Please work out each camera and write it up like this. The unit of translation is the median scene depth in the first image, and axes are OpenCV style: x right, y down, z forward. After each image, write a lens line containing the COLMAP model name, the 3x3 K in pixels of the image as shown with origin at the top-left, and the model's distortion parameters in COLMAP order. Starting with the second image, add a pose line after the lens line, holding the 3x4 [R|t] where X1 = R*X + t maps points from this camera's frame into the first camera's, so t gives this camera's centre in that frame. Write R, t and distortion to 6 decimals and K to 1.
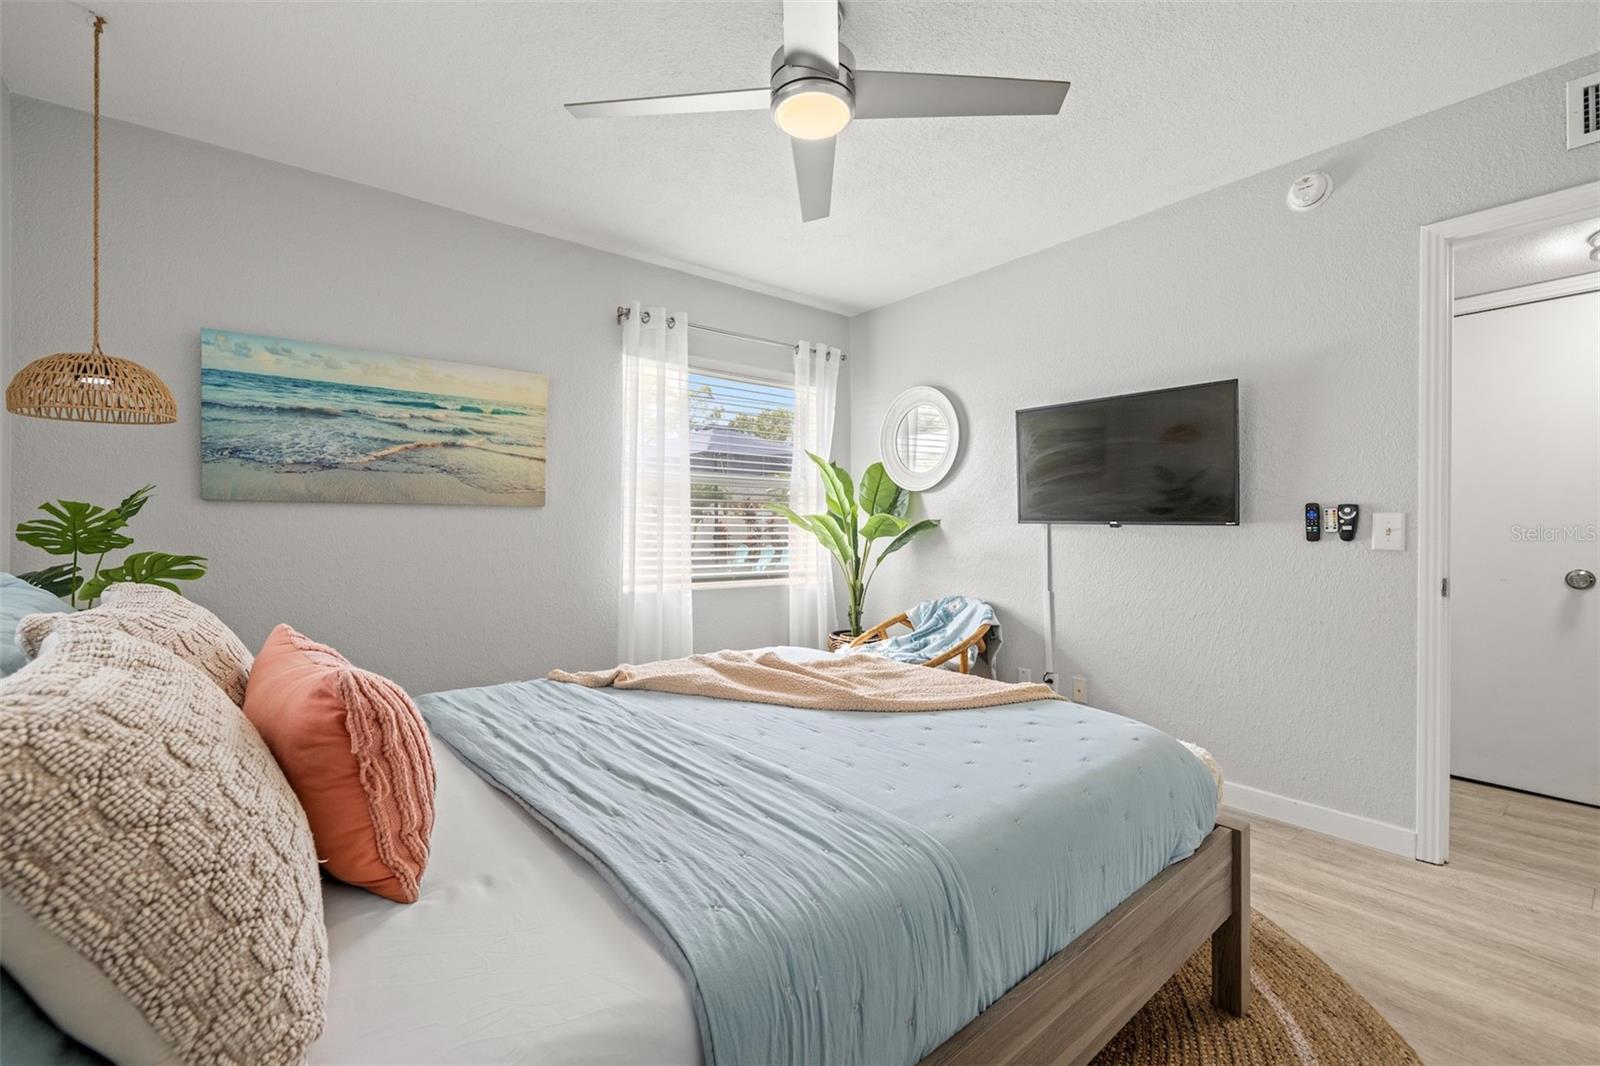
lens RADIAL K [[675.1, 0, 795.7], [0, 675.1, 527.4], [0, 0, 1]] dist [-0.001491, -0.000233]
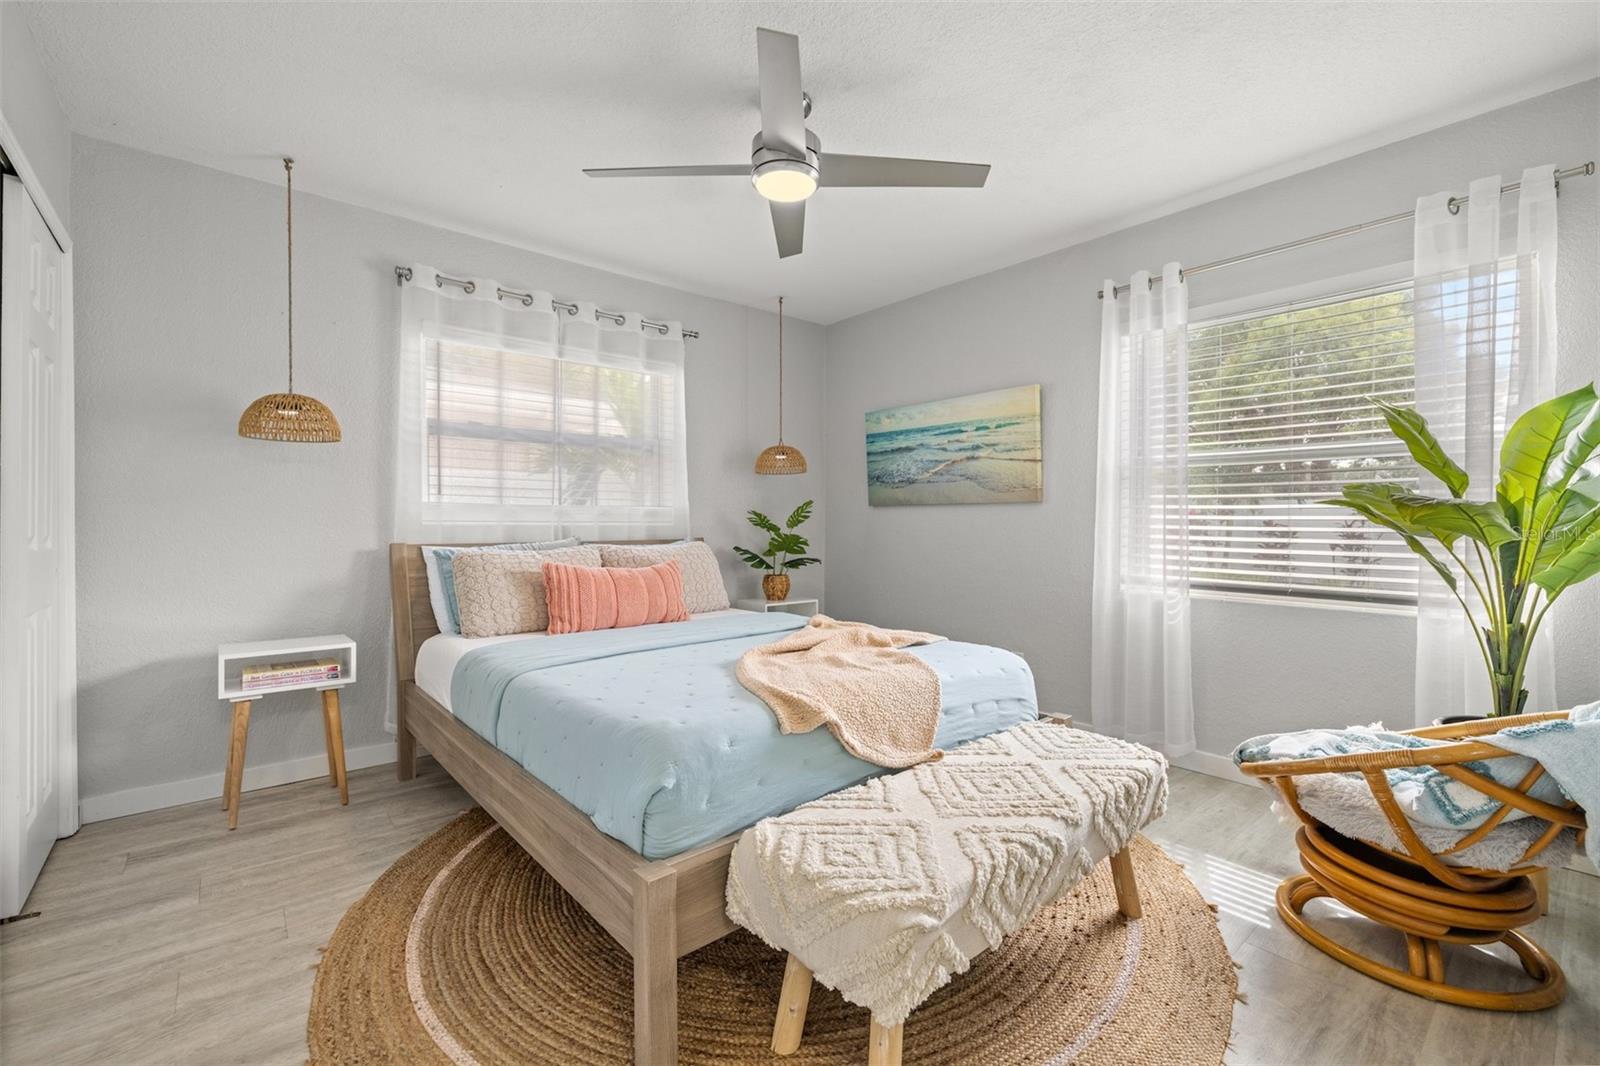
lens RADIAL K [[675.1, 0, 795.7], [0, 675.1, 527.4], [0, 0, 1]] dist [-0.001491, -0.000233]
pose [[0.024122, 0.003486, -0.999703, 0.830604], [-0.008023, 0.999962, 0.003294, 0.011707], [0.999677, 0.007941, 0.024149, 0.653921]]
